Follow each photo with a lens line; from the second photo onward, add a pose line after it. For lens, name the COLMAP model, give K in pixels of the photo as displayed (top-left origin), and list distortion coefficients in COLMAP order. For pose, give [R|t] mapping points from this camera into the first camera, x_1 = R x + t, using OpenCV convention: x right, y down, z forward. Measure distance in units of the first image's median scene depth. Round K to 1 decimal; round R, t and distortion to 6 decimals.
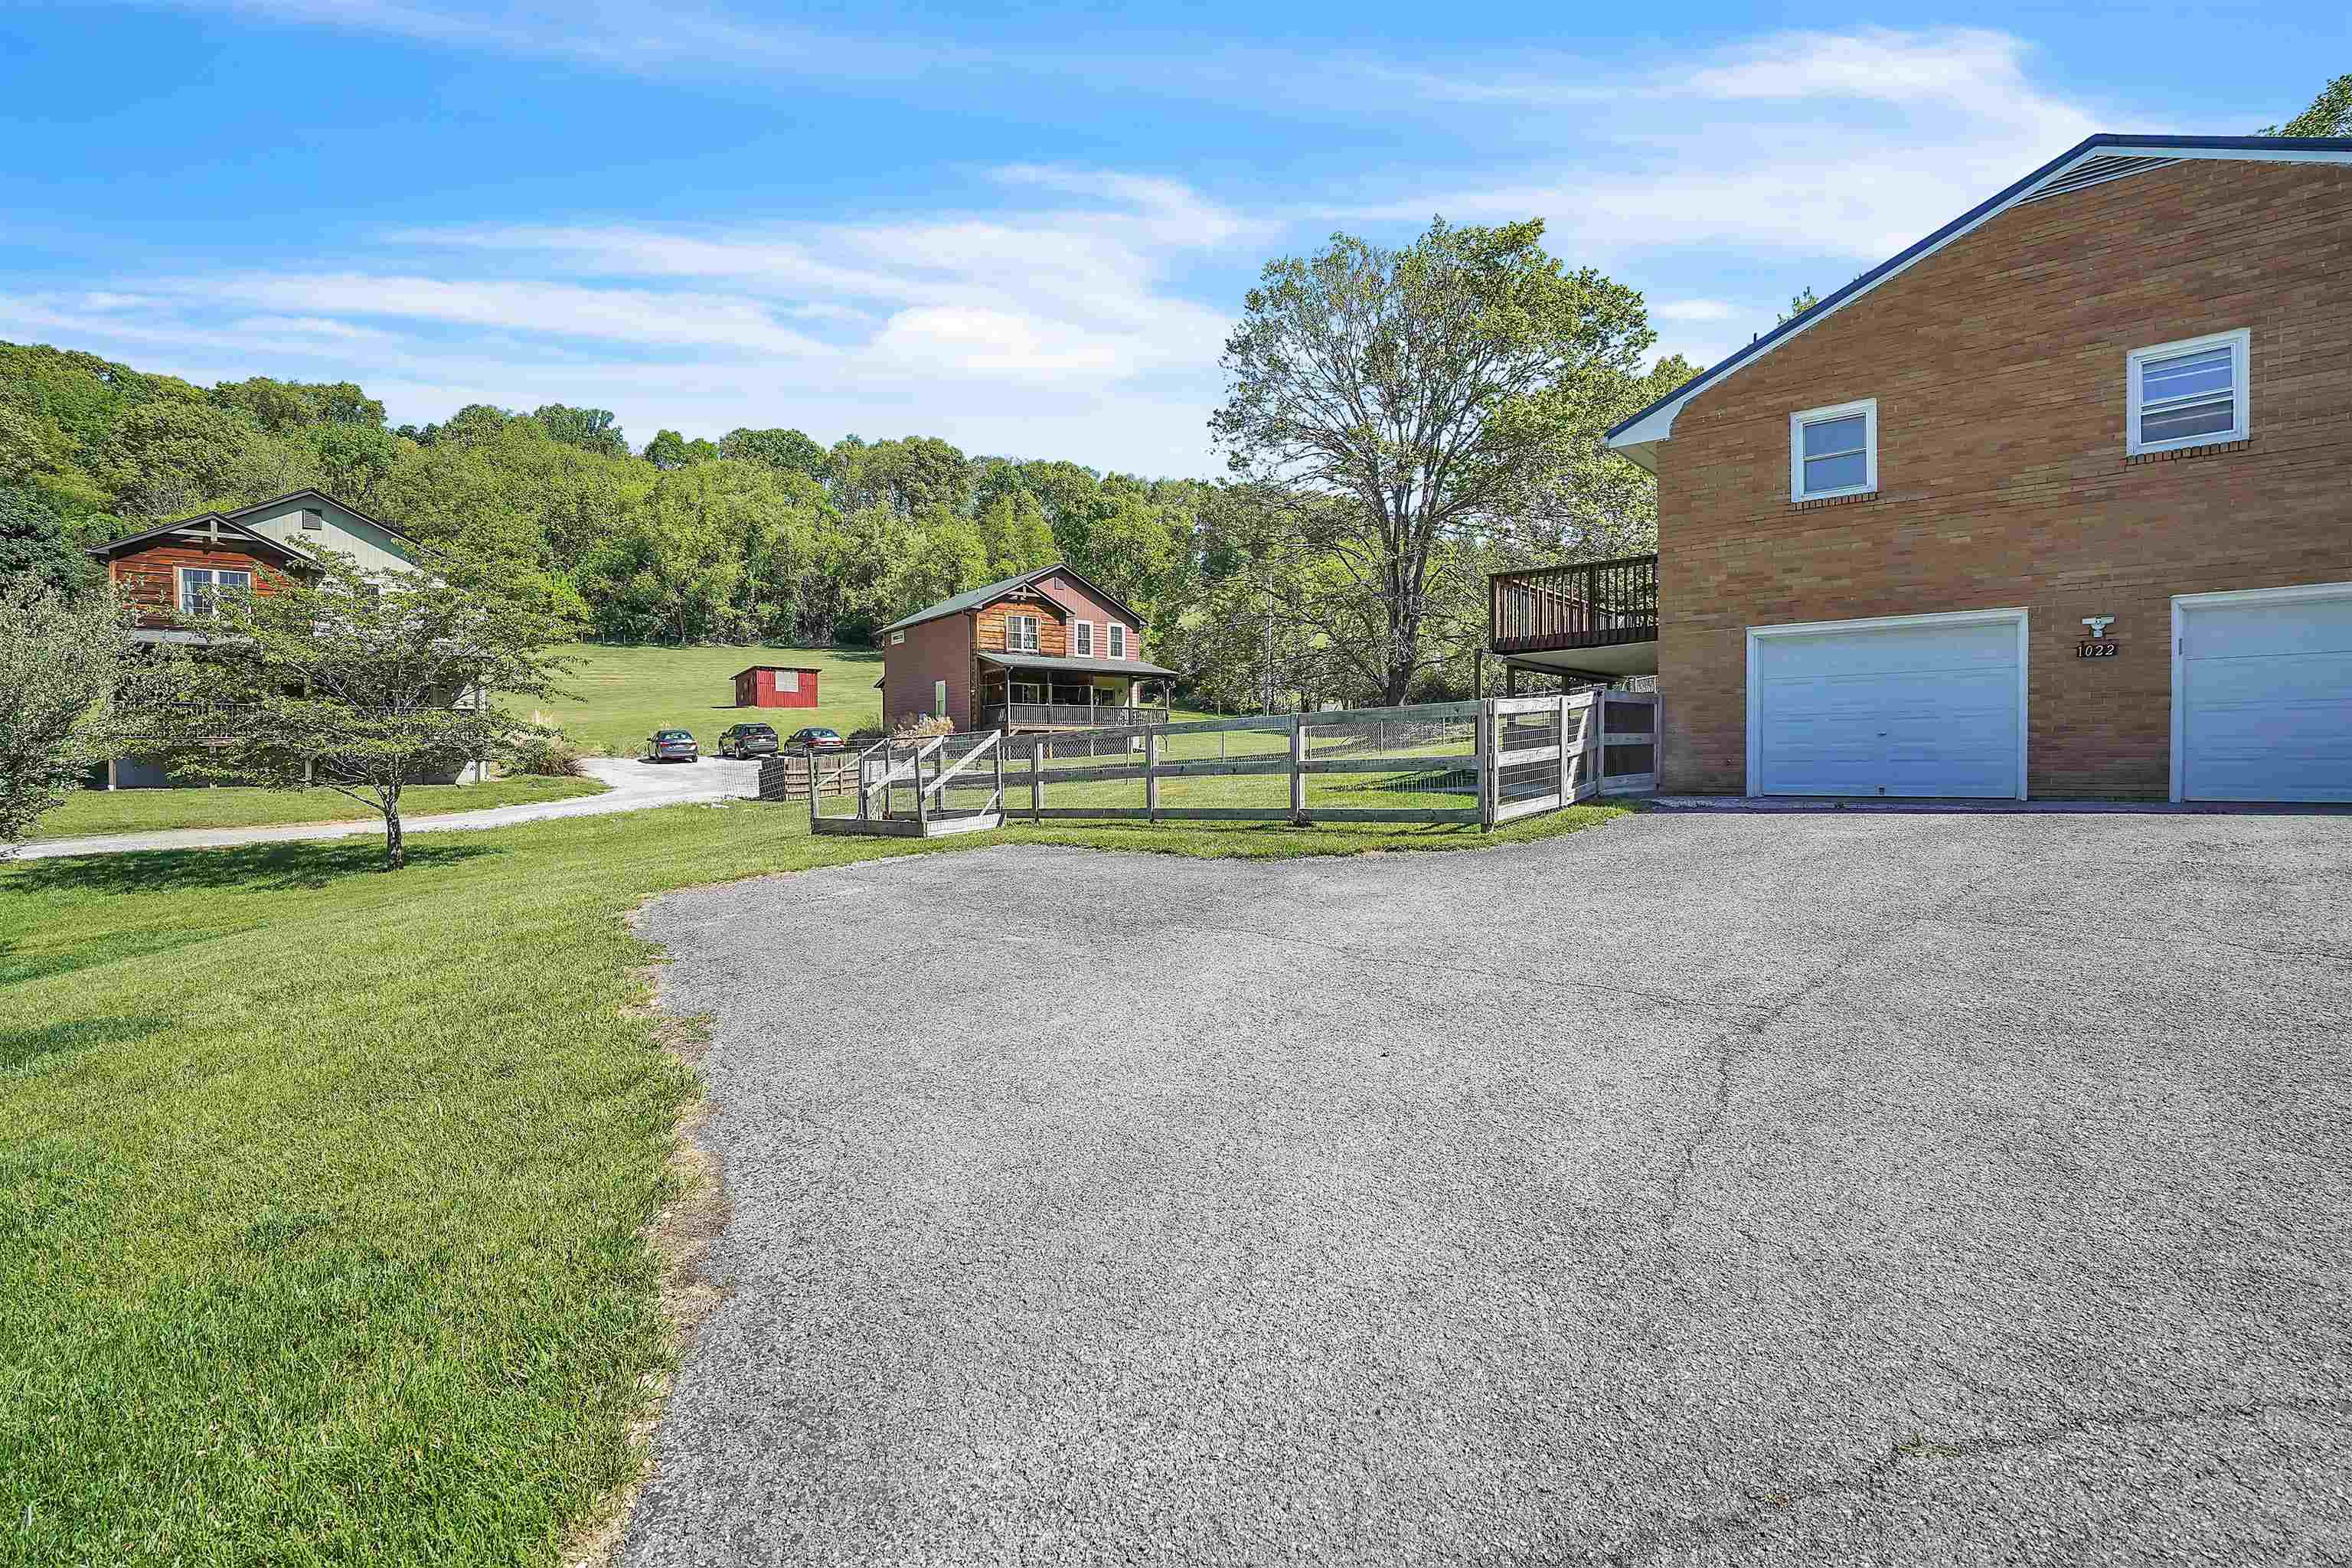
lens RADIAL K [[1140.9, 0, 1144.4], [0, 1140.9, 777.7], [0, 0, 1]] dist [-0.031972, 0.000652]
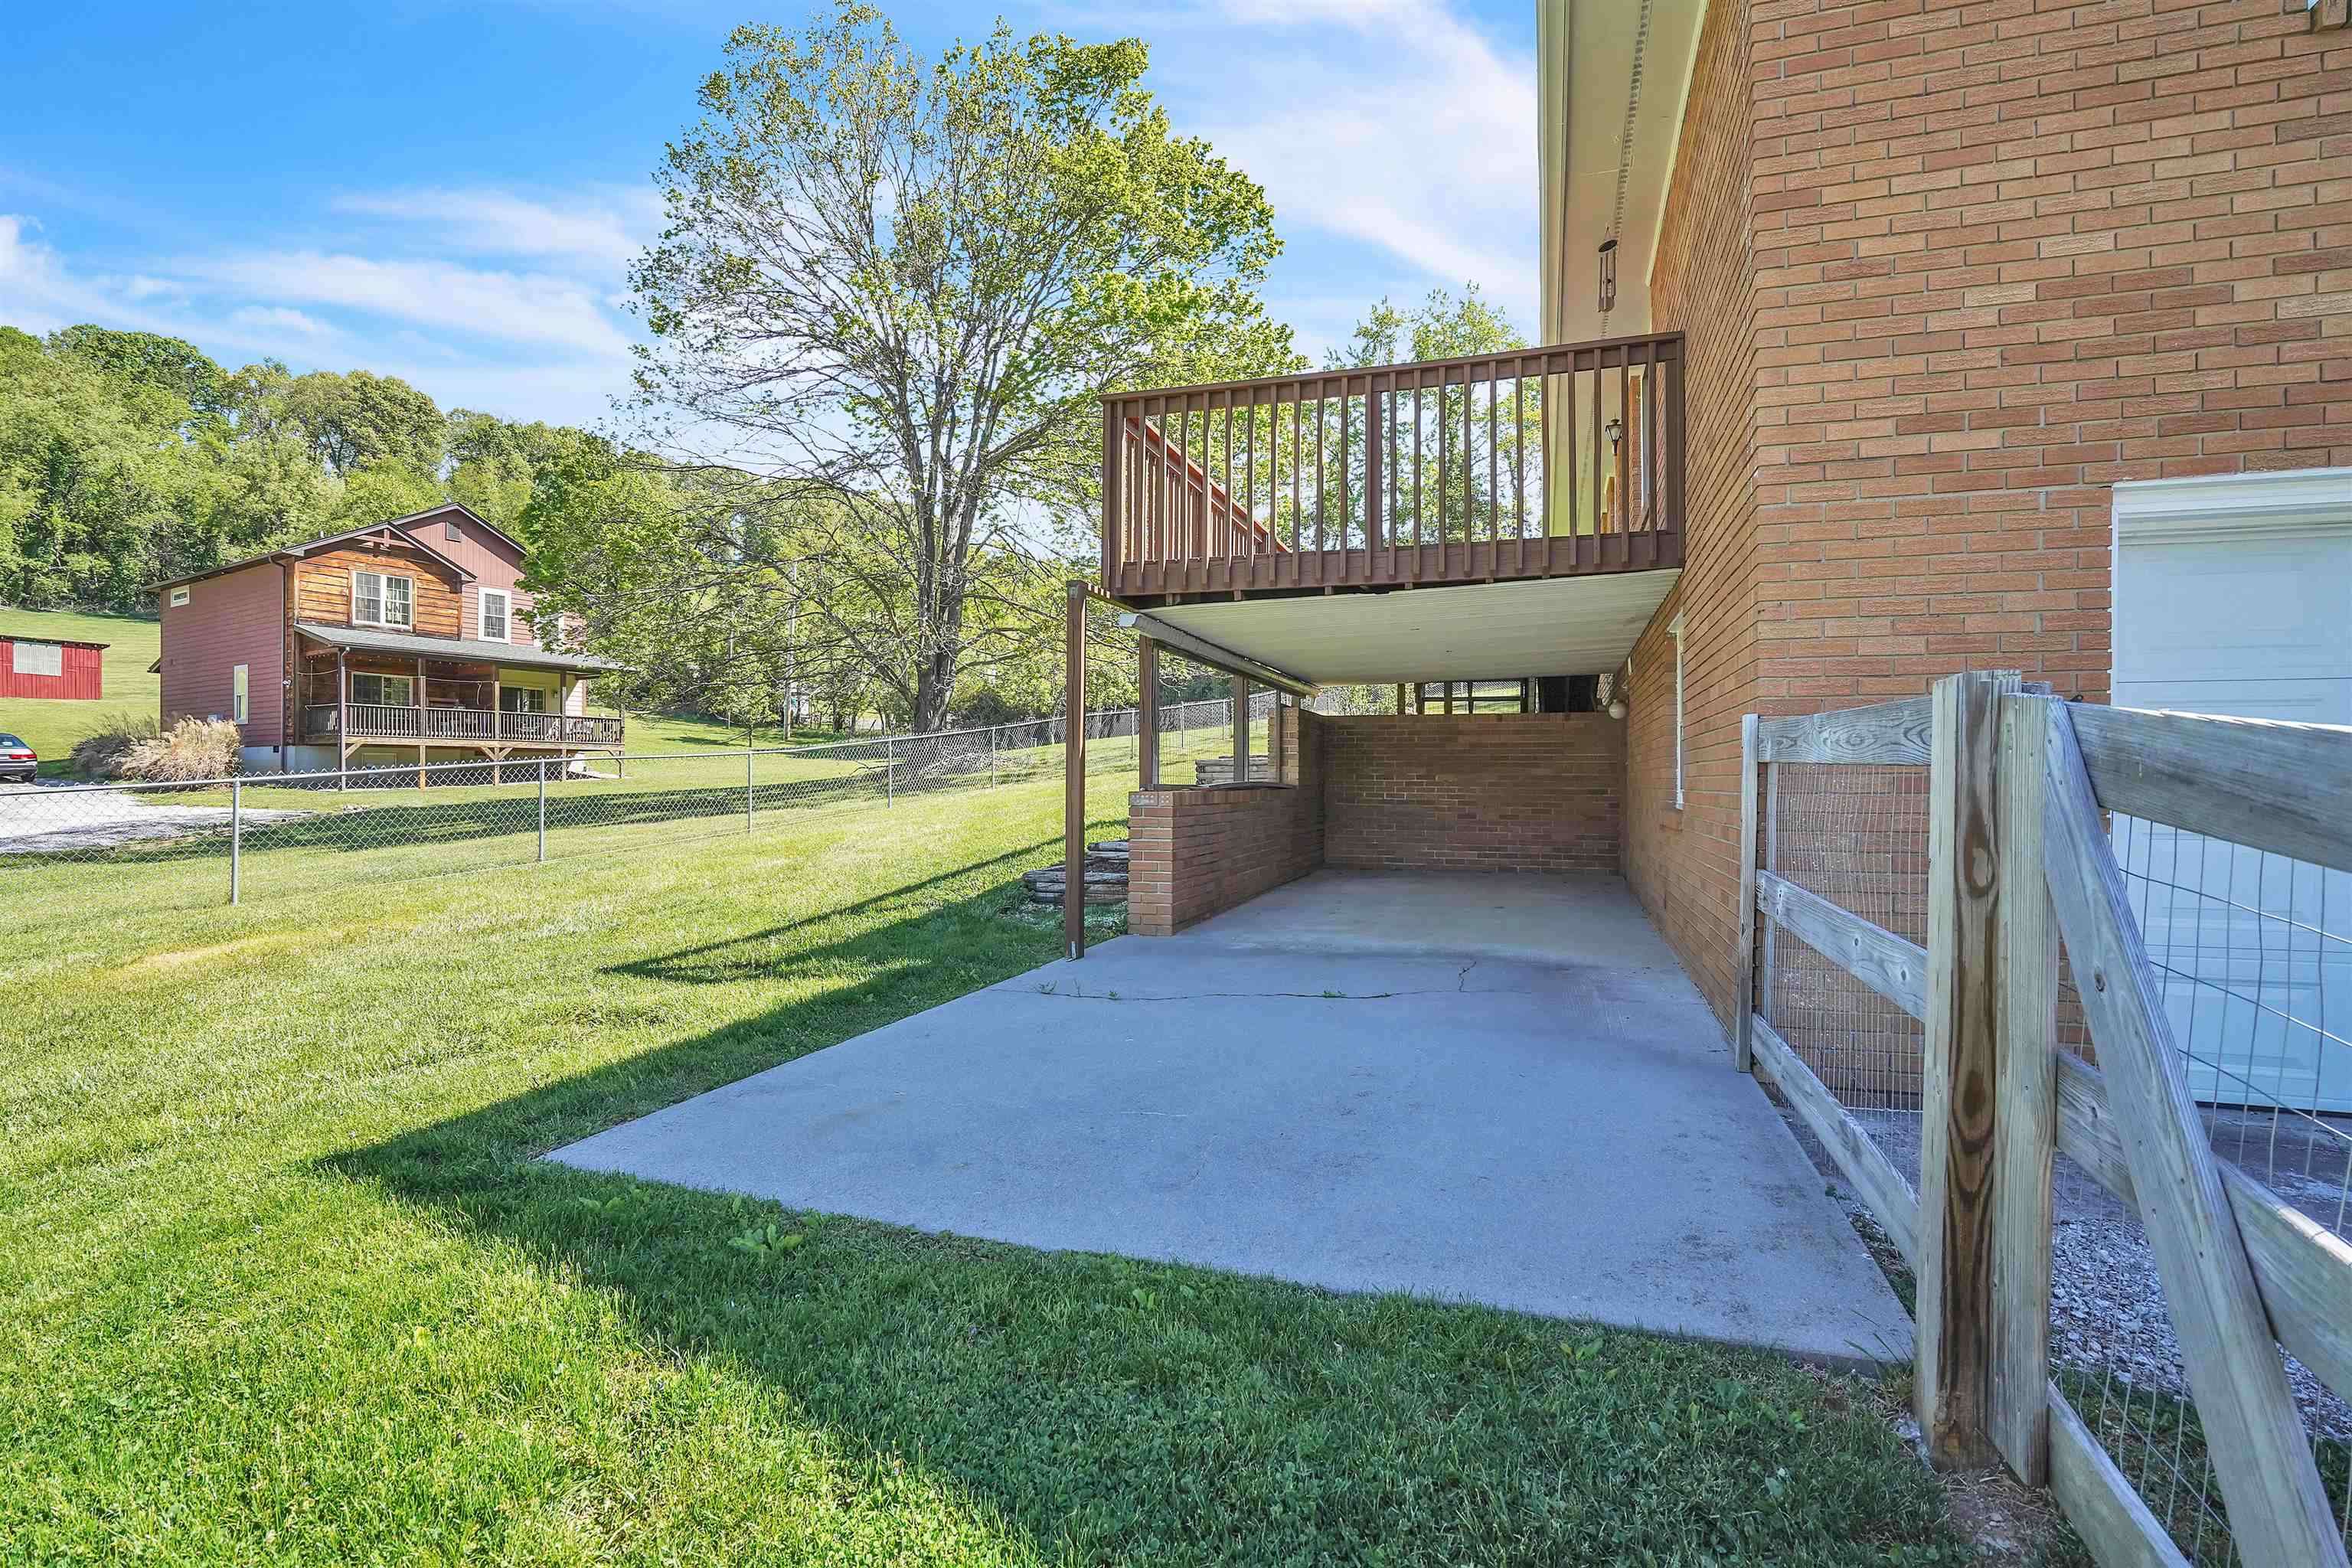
lens RADIAL K [[1137.9, 0, 1164.9], [0, 1137.9, 796.2], [0, 0, 1]] dist [-0.002212, 0.000617]
pose [[0.920705, 0.007291, 0.390192, 0.055909], [-0.007663, 0.999970, -0.000603, -0.014473], [-0.390185, -0.002434, 0.920733, 0.205661]]
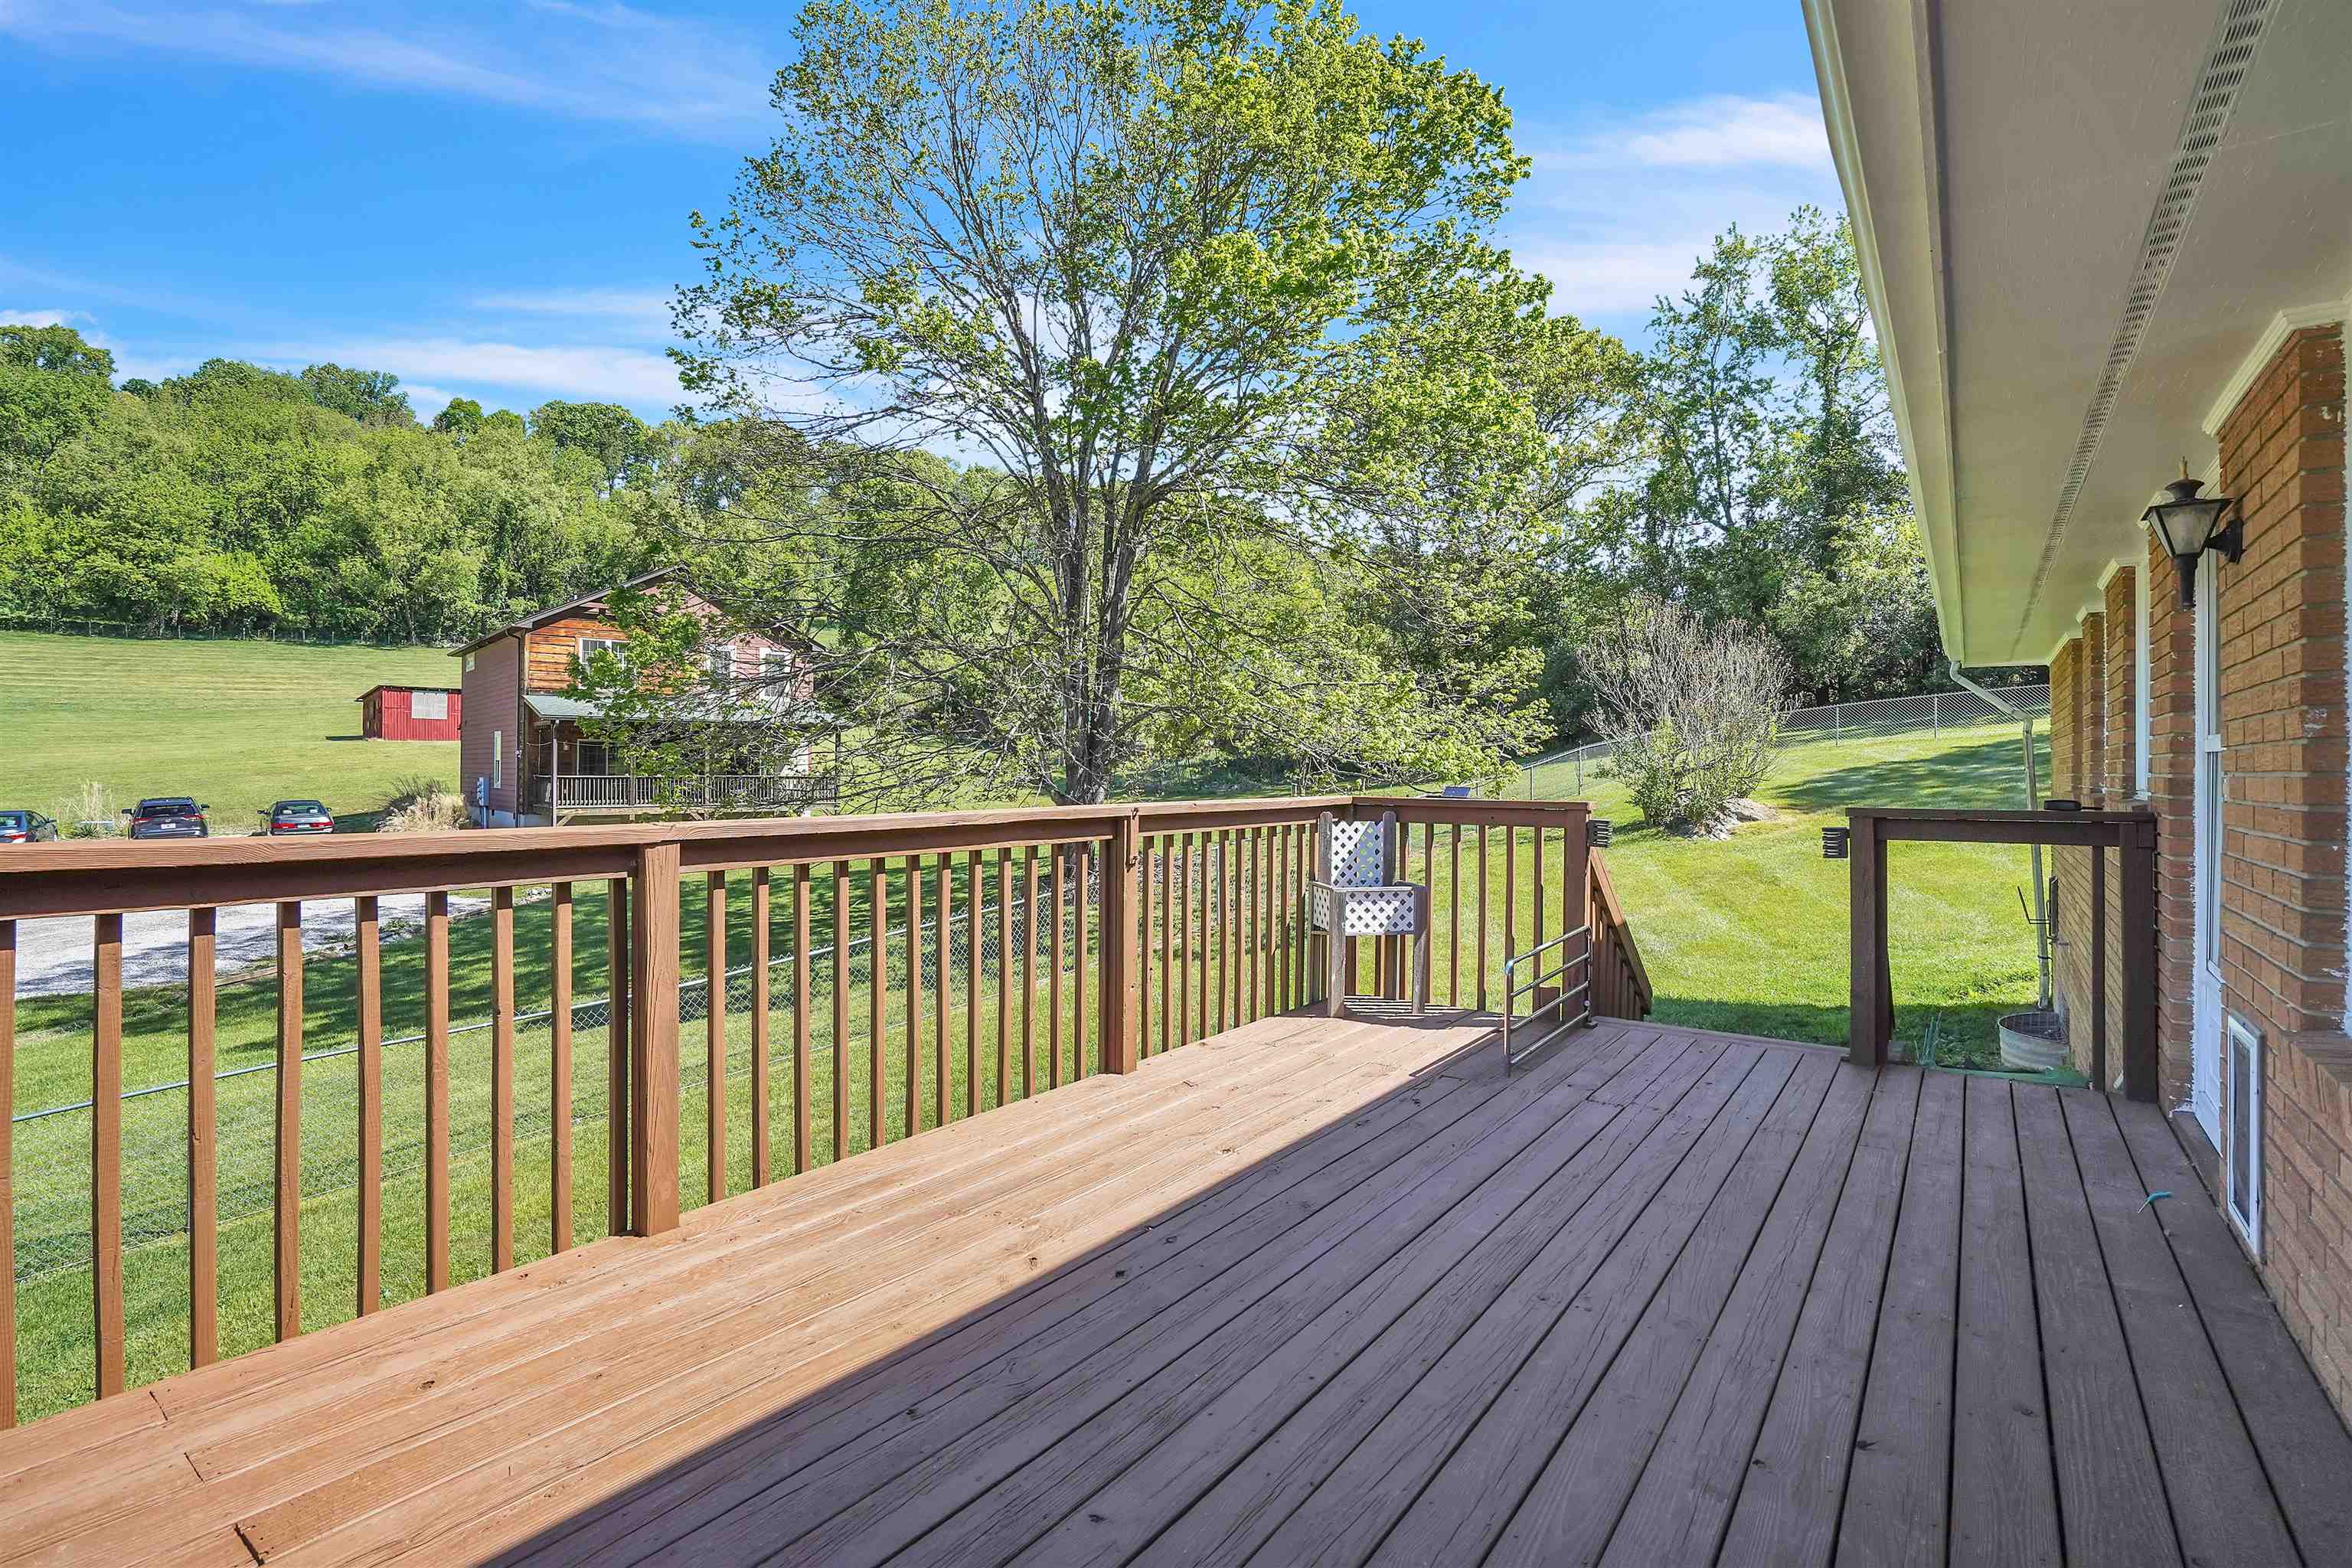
lens RADIAL K [[1167.3, 0, 1130.8], [0, 1167.3, 768.6], [0, 0, 1]] dist [-0.029847, 0.000028]
pose [[0.995739, 0.013084, 0.091283, 0.136397], [-0.011960, 0.999846, -0.012842, -0.061036], [-0.091437, 0.011695, 0.995742, 0.297101]]
